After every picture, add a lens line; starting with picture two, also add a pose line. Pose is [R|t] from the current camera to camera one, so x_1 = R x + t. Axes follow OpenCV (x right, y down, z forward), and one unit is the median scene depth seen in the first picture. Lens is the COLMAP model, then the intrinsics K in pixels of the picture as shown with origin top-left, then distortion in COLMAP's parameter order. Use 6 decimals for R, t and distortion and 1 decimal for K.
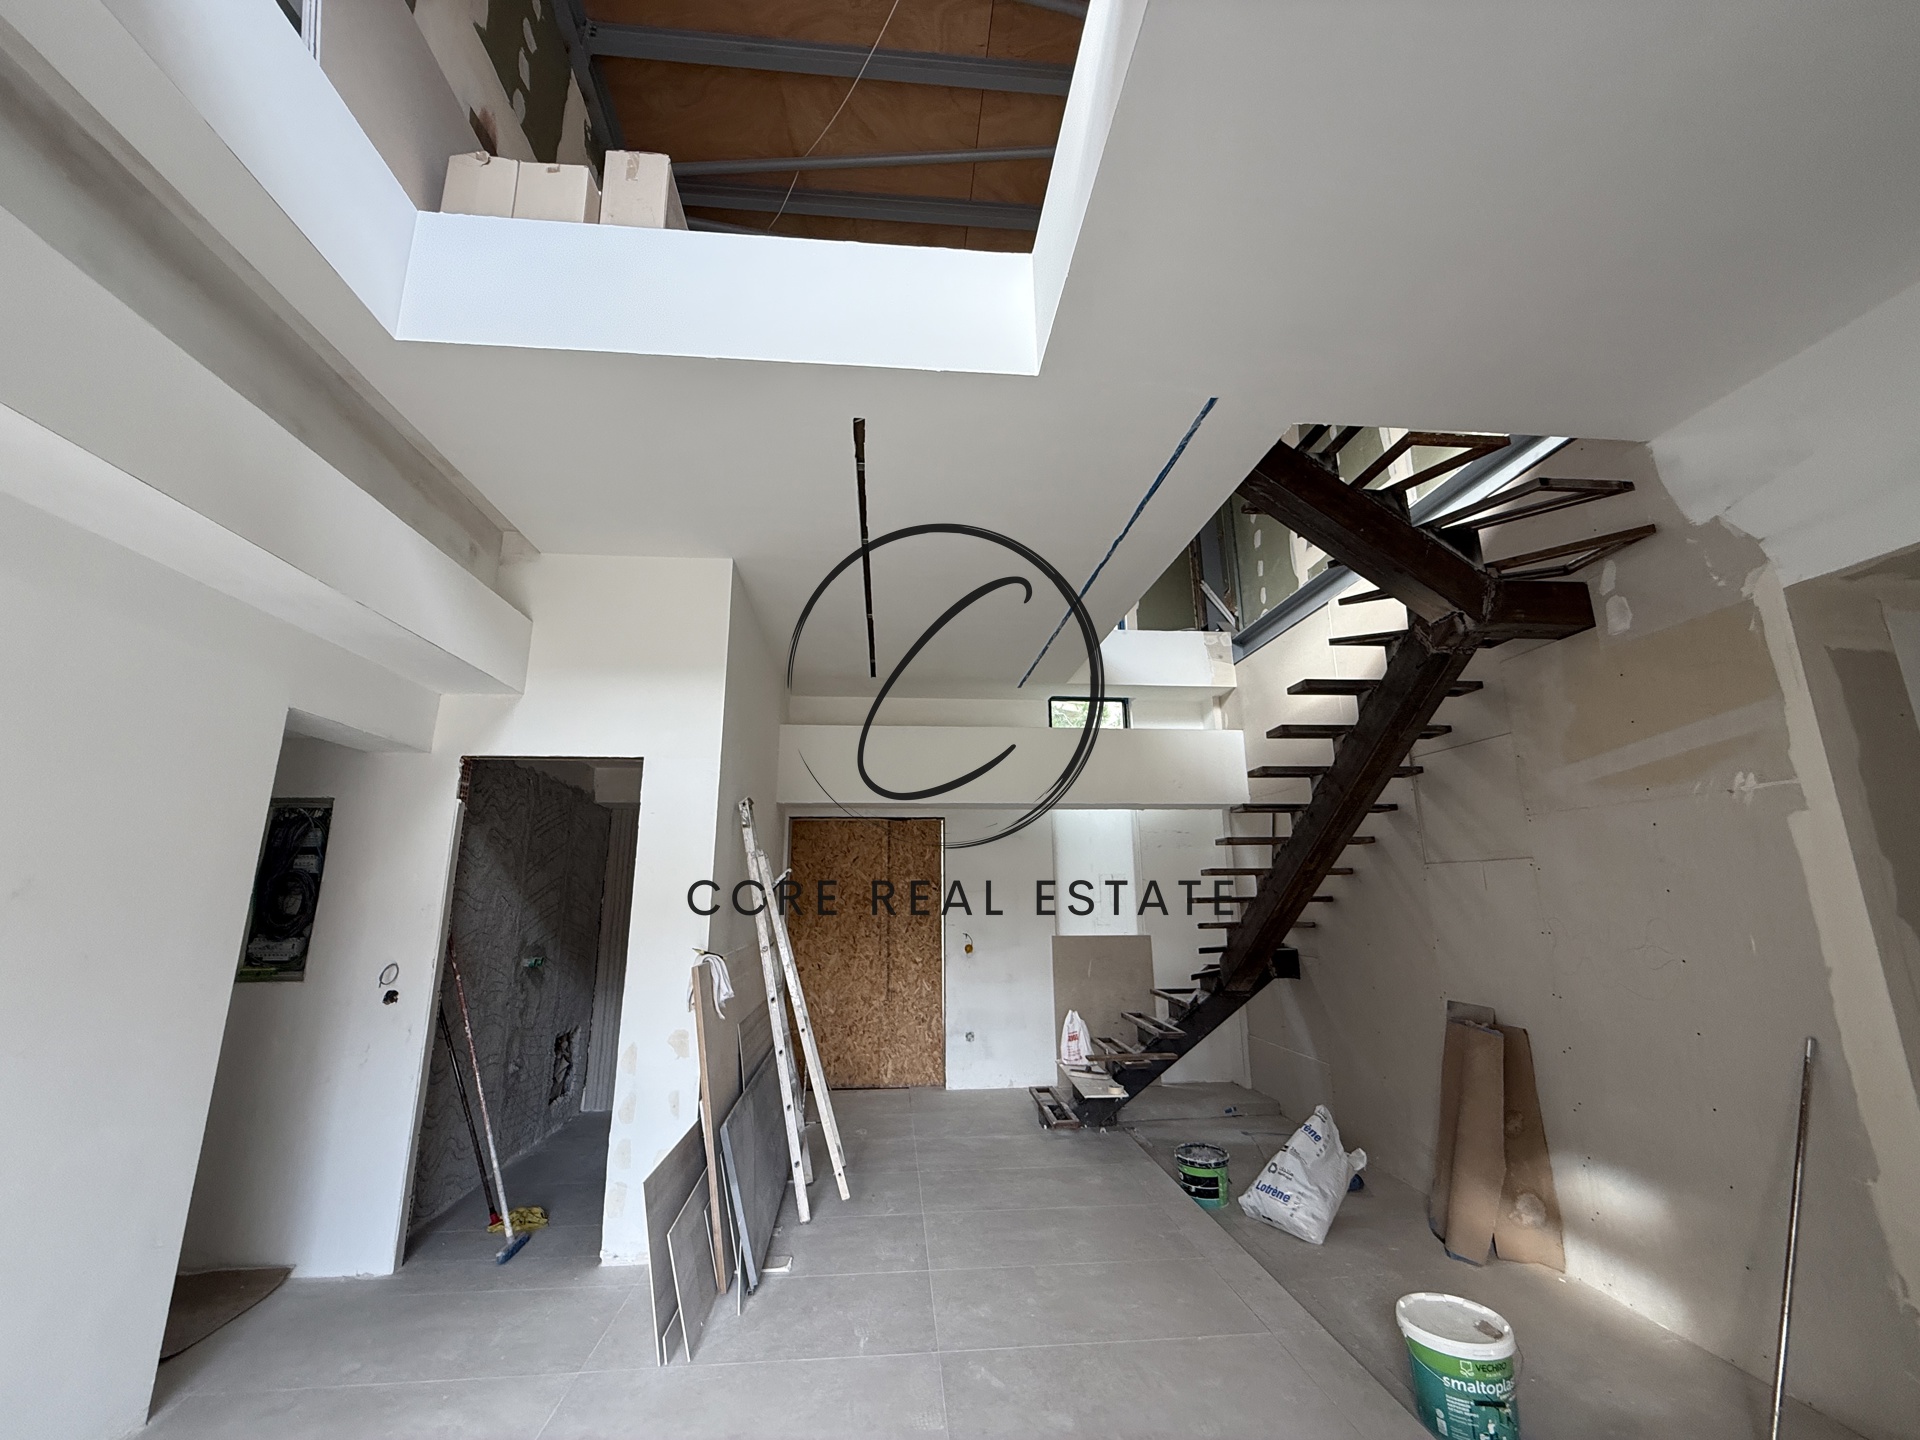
lens RADIAL K [[765.4, 0, 952.6], [0, 765.4, 718.1], [0, 0, 1]] dist [-0.000008, -0.000199]
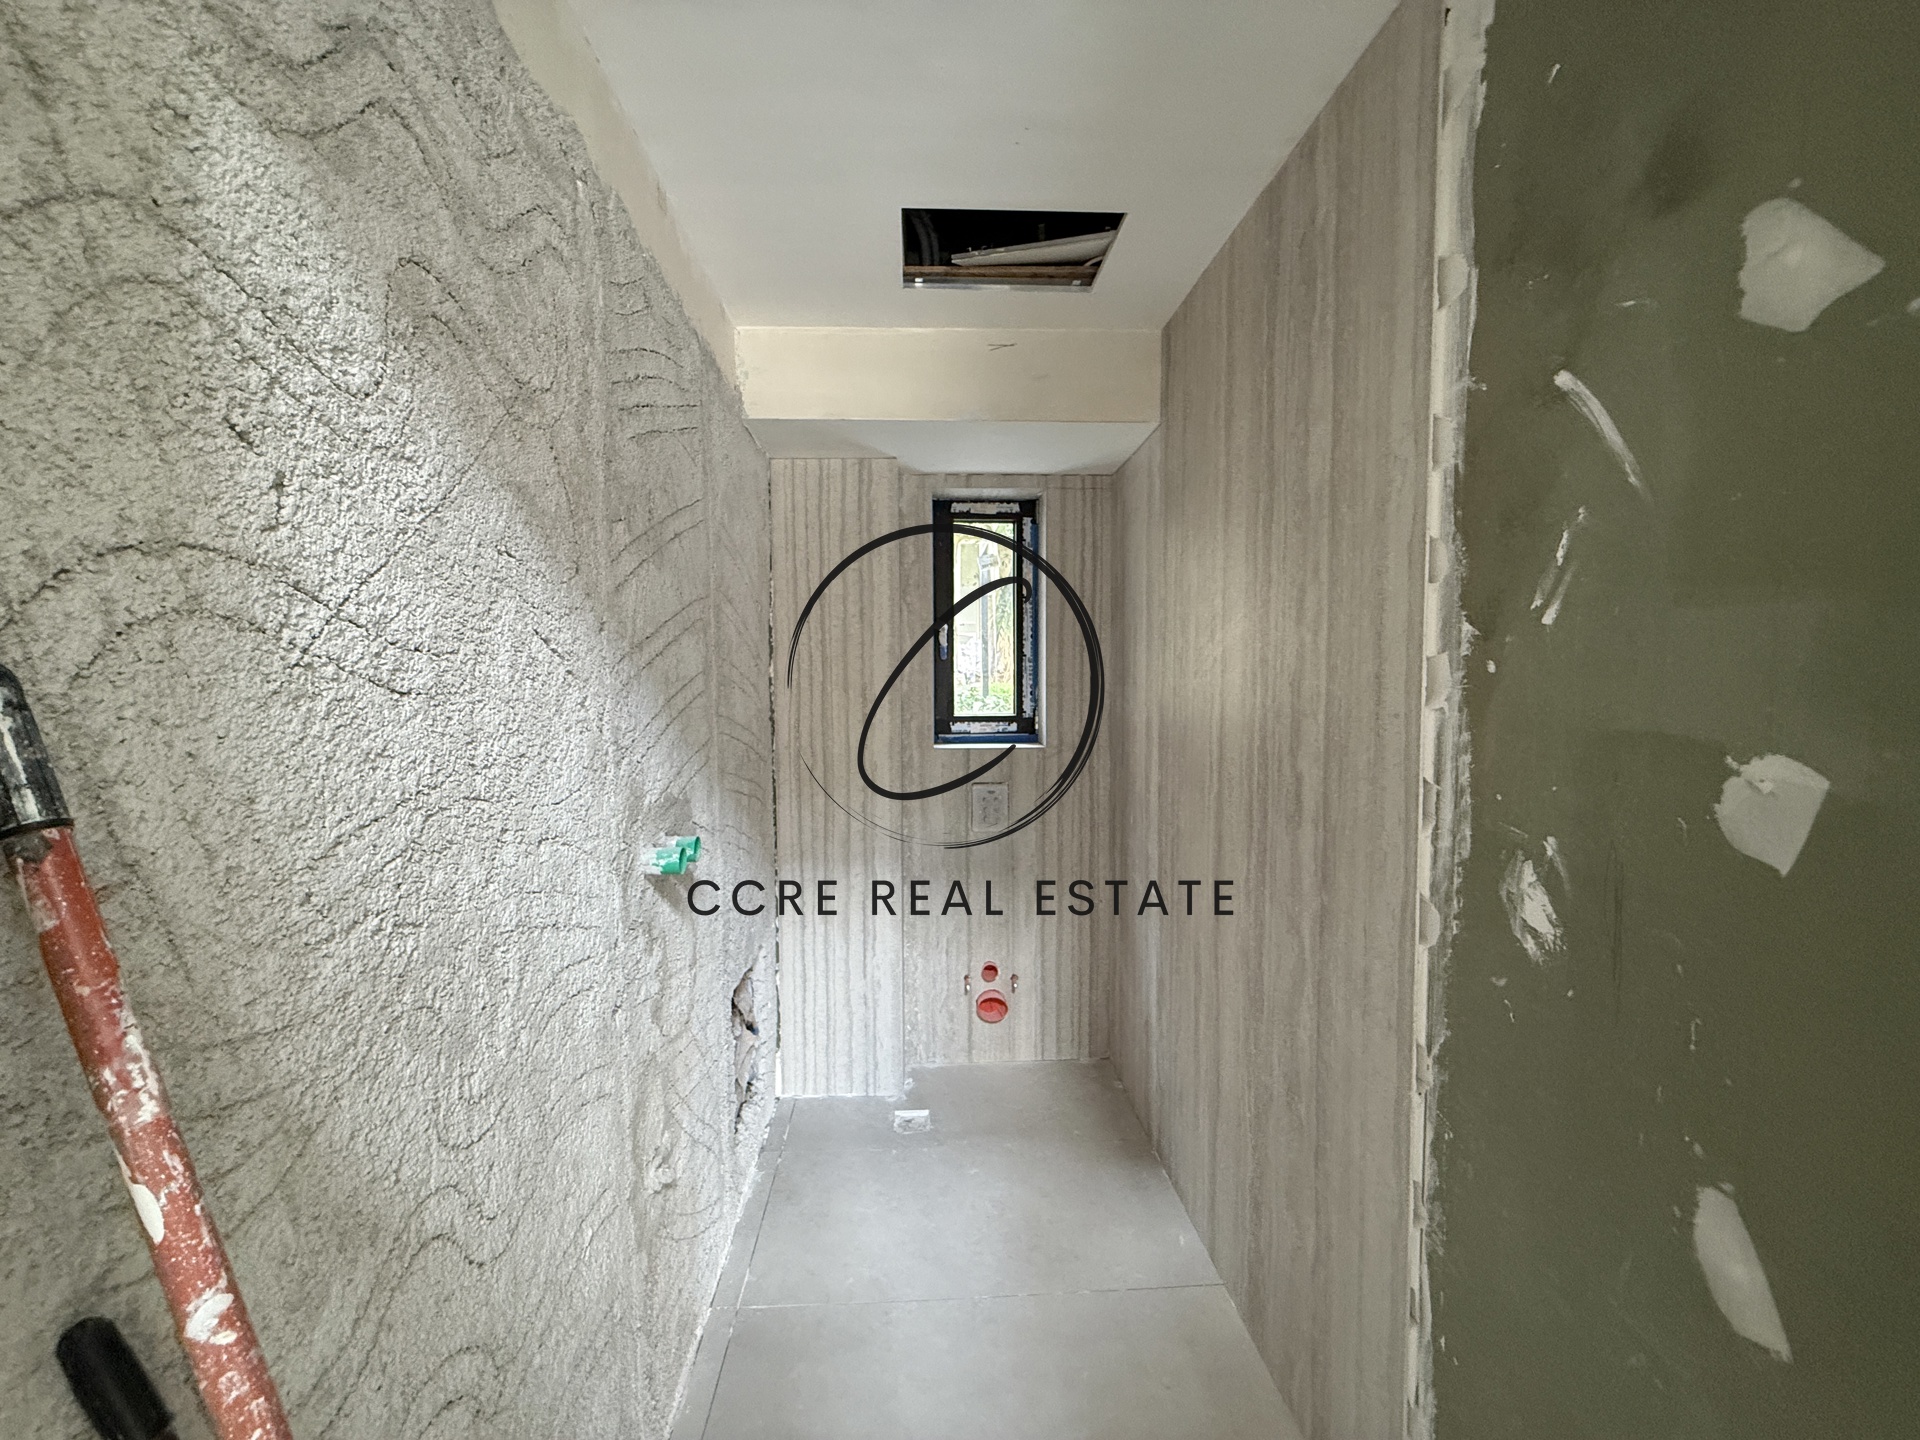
lens RADIAL K [[765.4, 0, 952.6], [0, 765.4, 718.1], [0, 0, 1]] dist [-0.000008, -0.000199]
pose [[0.998949, 0.002293, -0.045788, -0.432080], [0.010491, 0.960817, 0.276985, 0.186623], [0.044628, -0.277174, 0.959783, 0.744092]]
